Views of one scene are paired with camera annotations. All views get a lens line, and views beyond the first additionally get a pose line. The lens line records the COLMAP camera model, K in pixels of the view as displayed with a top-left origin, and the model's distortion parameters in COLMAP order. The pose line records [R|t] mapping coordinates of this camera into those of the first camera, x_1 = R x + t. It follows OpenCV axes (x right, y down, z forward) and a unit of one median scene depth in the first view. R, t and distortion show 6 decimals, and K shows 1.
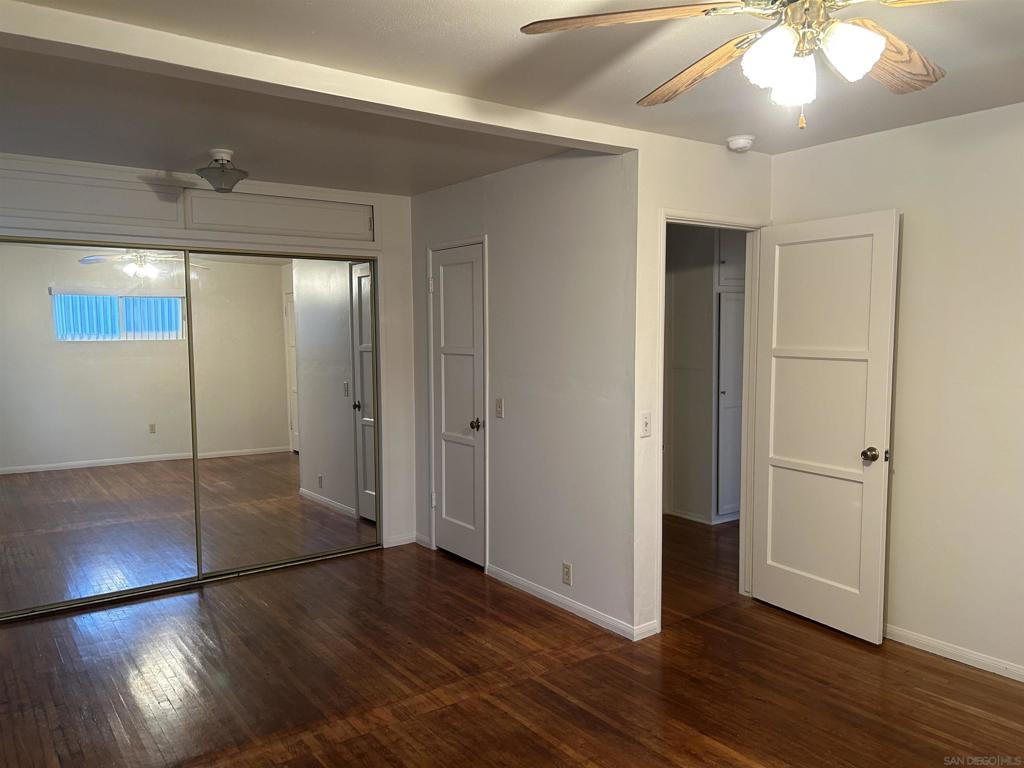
lens RADIAL K [[770.0, 0, 504.3], [0, 770.0, 390.7], [0, 0, 1]] dist [0.061835, -0.065575]
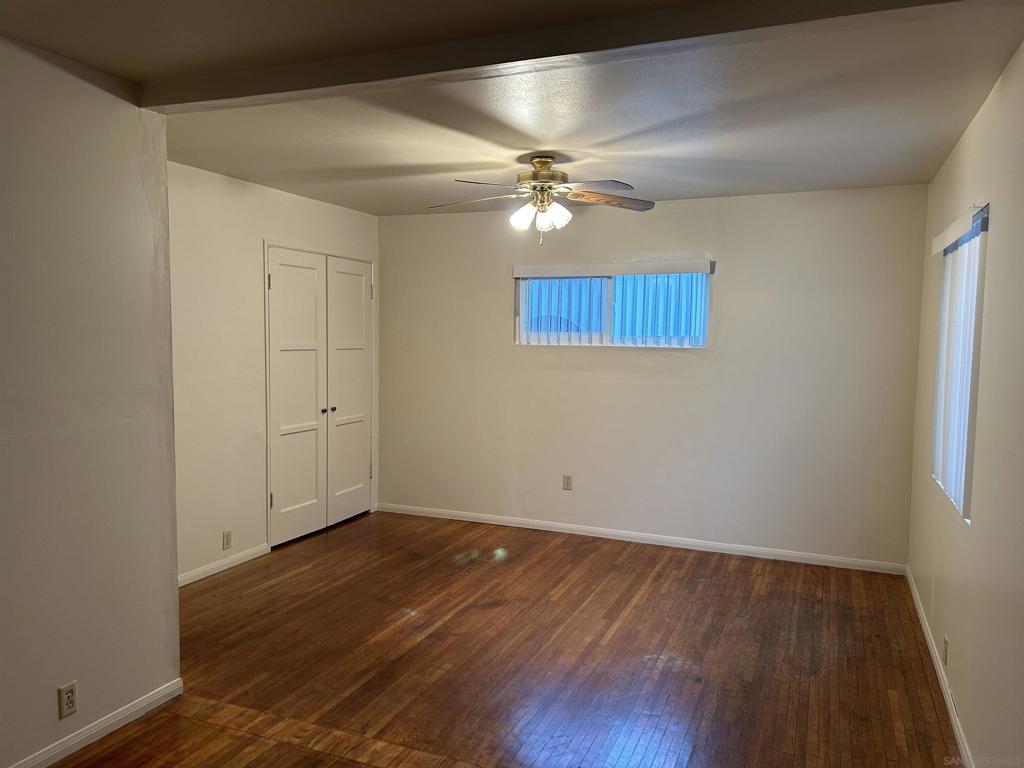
lens RADIAL K [[770.0, 0, 504.3], [0, 770.0, 390.7], [0, 0, 1]] dist [0.061835, -0.065575]
pose [[-0.522054, -0.064178, 0.850494, -0.819066], [0.061279, 0.991766, 0.112453, -0.092984], [-0.850708, 0.110824, -0.513823, 1.240363]]
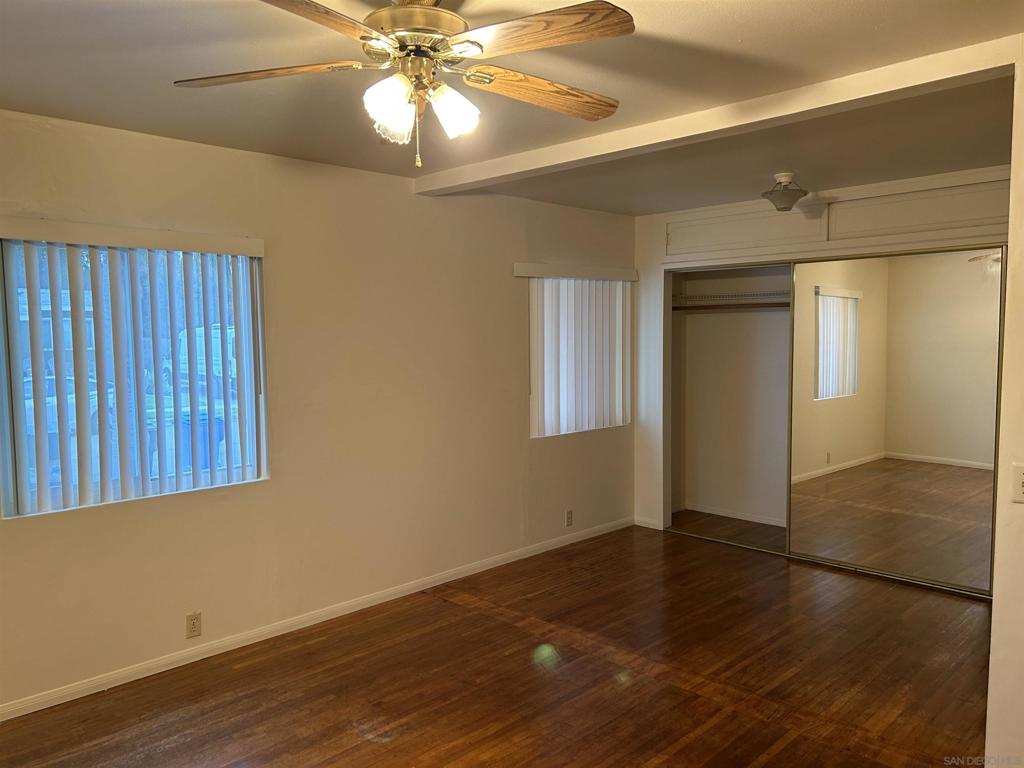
lens RADIAL K [[770.0, 0, 504.3], [0, 770.0, 390.7], [0, 0, 1]] dist [0.061835, -0.065575]
pose [[0.158790, 0.078304, -0.984202, 0.836063], [-0.071348, 0.995154, 0.067664, -0.051730], [0.984731, 0.059476, 0.163607, 0.516160]]
